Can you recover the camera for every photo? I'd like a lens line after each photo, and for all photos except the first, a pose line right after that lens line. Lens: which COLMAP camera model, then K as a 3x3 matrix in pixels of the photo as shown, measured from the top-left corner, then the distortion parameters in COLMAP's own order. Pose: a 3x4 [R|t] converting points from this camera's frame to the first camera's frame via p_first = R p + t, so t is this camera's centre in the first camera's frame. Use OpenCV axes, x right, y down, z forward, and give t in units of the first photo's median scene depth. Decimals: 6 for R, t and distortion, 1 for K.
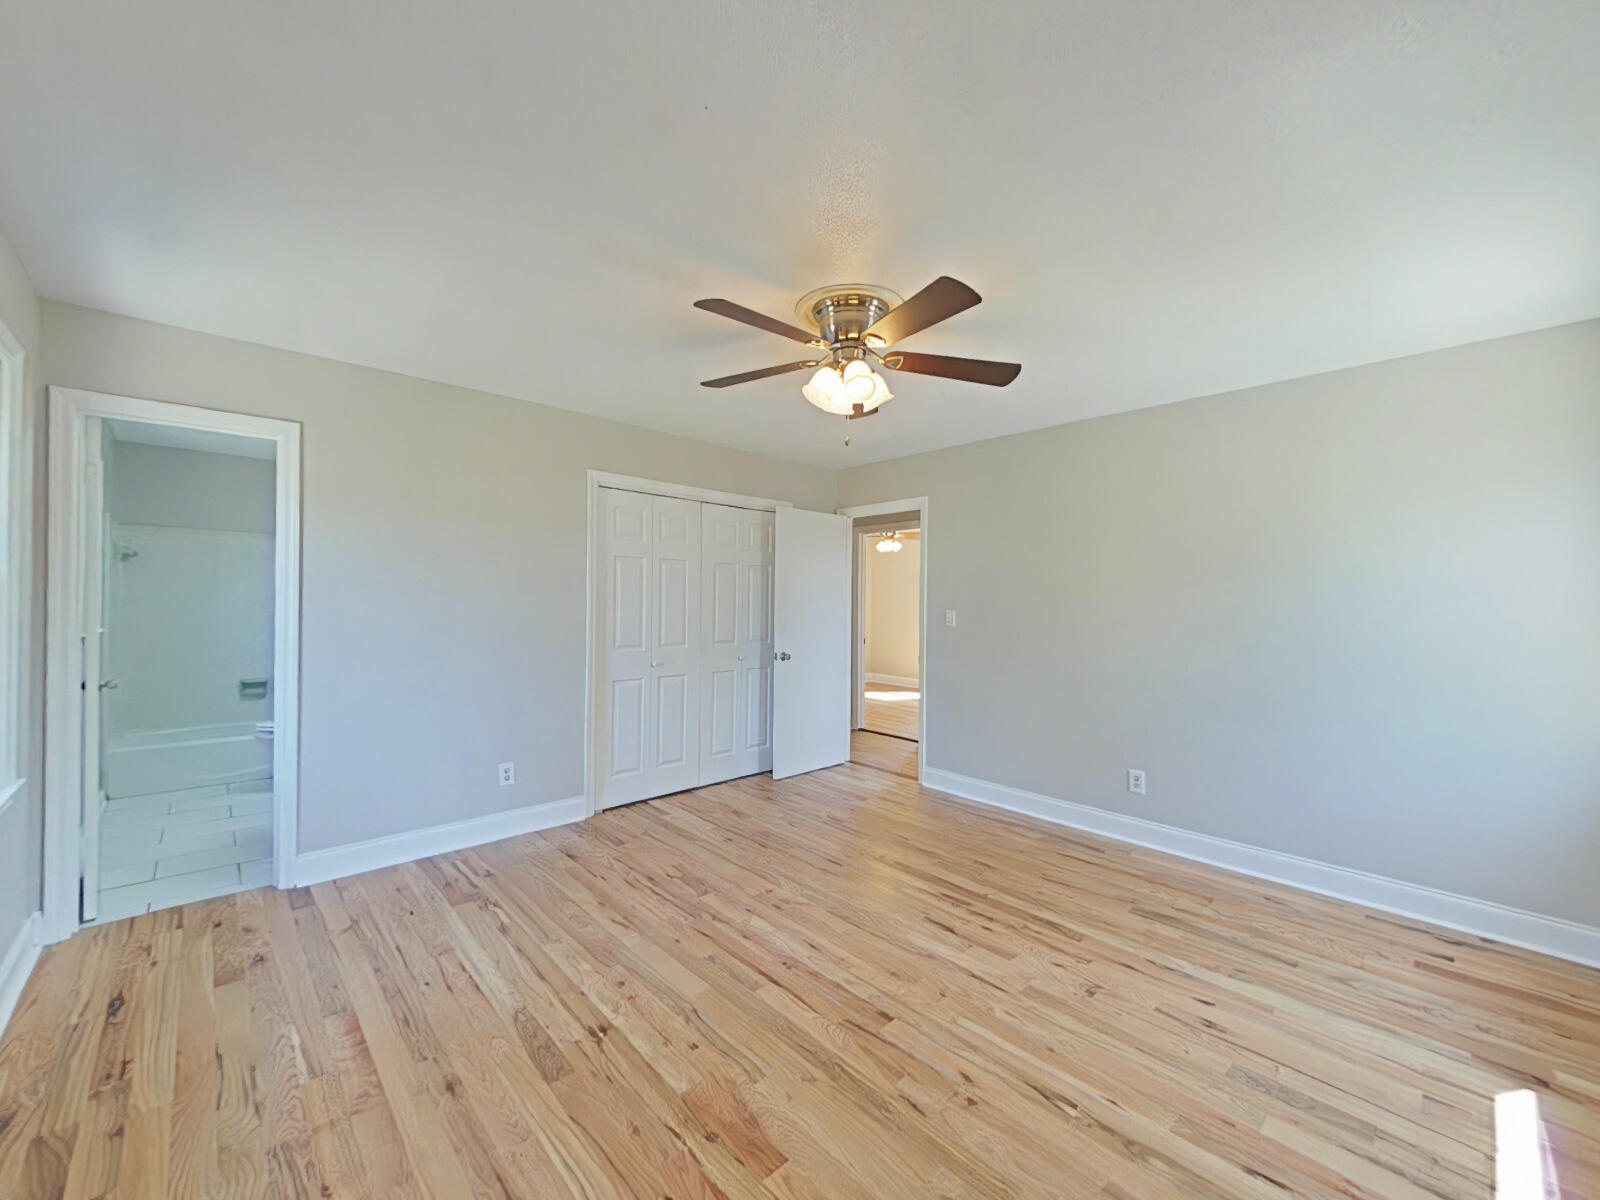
lens RADIAL K [[639.7, 0, 800.0], [0, 639.7, 600.0], [0, 0, 1]] dist [0.000266, -0.000107]
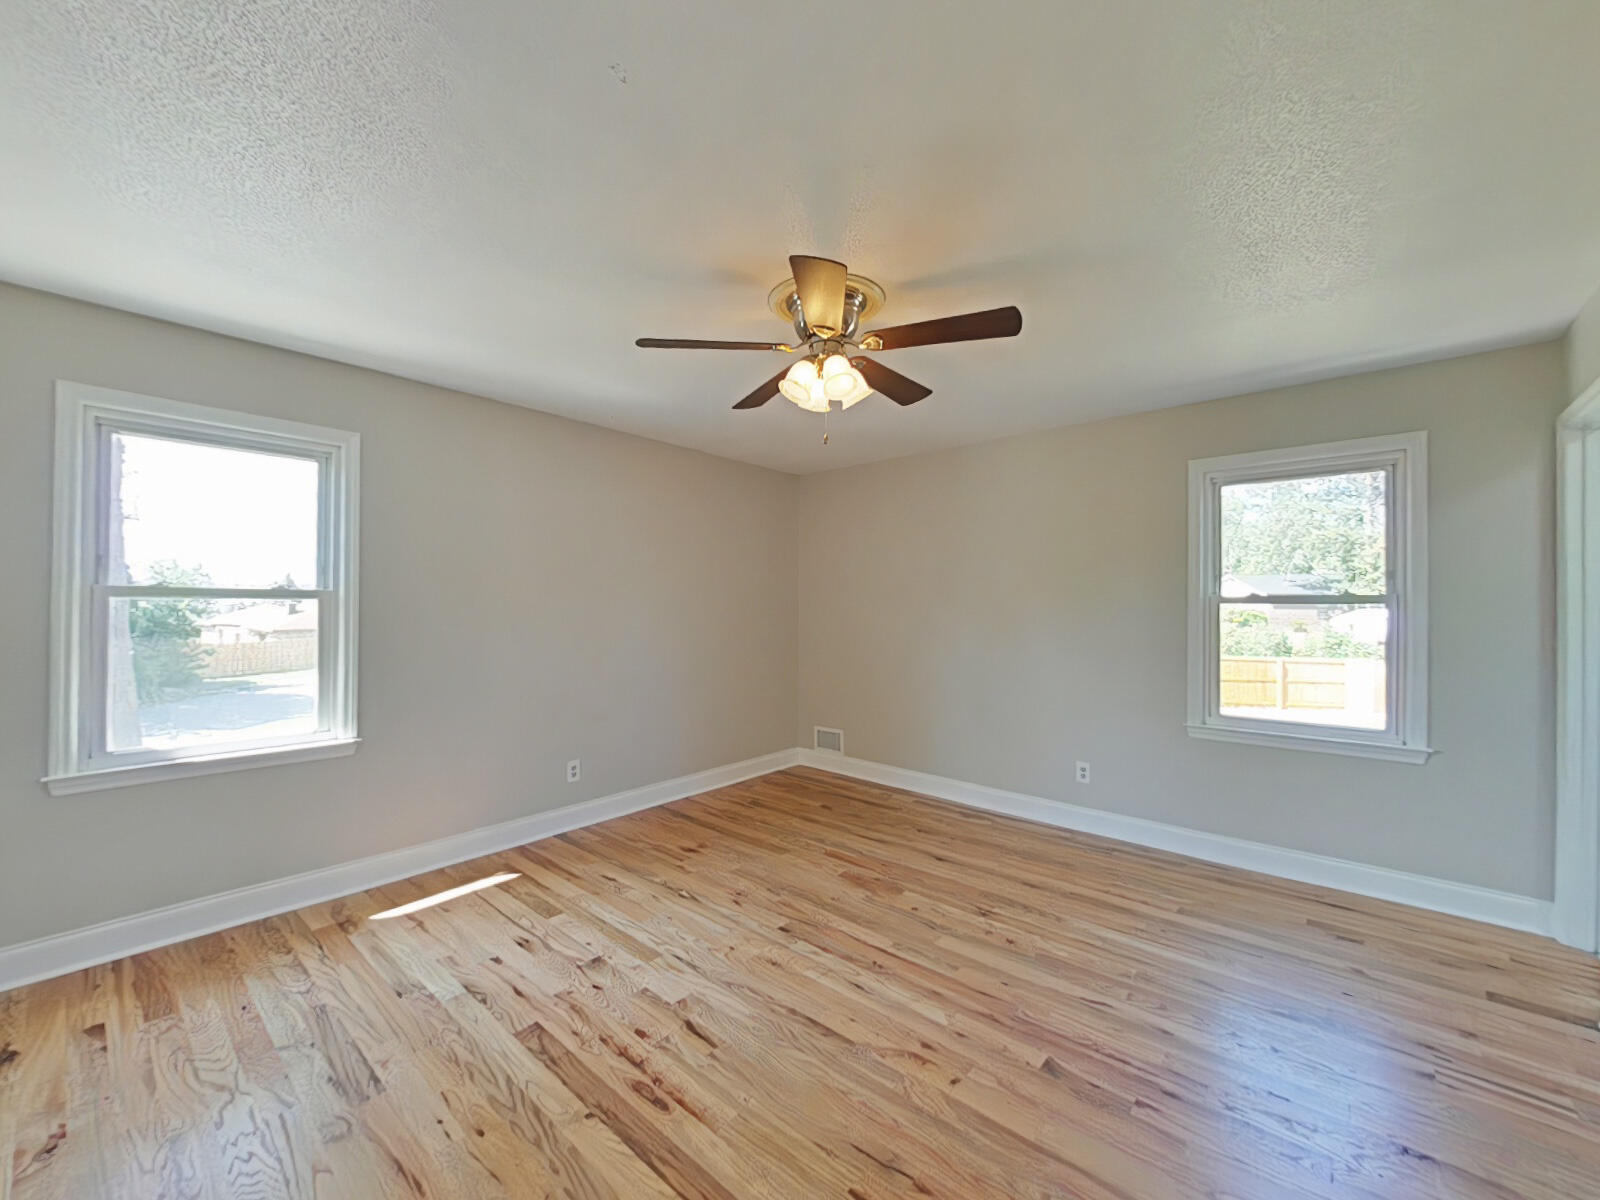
lens RADIAL K [[639.7, 0, 800.0], [0, 639.7, 600.0], [0, 0, 1]] dist [0.000266, -0.000107]
pose [[-0.994778, -0.021049, -0.099866, 0.221809], [-0.019640, 0.999694, -0.015069, 0.007667], [0.100152, -0.013029, -0.994887, 2.070046]]
